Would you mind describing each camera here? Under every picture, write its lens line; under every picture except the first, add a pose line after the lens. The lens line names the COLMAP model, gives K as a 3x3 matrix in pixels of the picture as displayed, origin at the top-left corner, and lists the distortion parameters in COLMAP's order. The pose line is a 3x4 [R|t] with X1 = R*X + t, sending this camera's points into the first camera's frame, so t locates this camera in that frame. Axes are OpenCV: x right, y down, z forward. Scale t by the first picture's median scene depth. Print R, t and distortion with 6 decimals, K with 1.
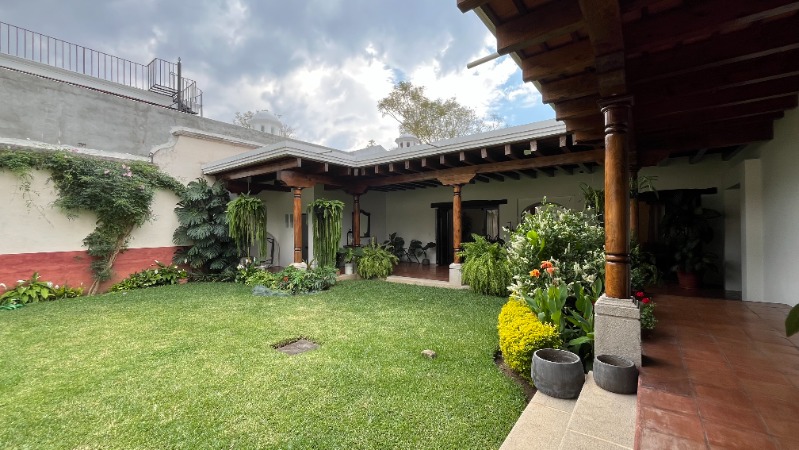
lens RADIAL K [[321.8, 0, 397.2], [0, 321.8, 224.0], [0, 0, 1]] dist [-0.002101, -0.000542]
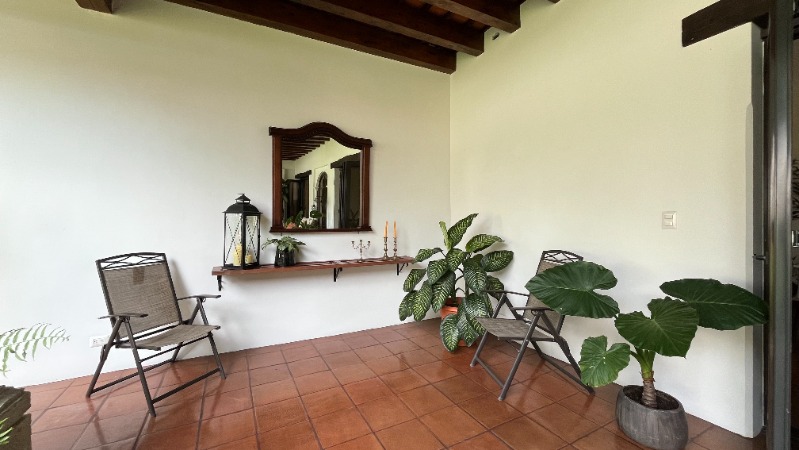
lens RADIAL K [[321.8, 0, 397.2], [0, 321.8, 224.0], [0, 0, 1]] dist [-0.002101, -0.000542]
pose [[0.910219, 0.000300, -0.414128, 0.044817], [-0.002914, 0.999980, -0.005681, 0.034481], [0.414118, 0.006378, 0.910201, 0.771611]]
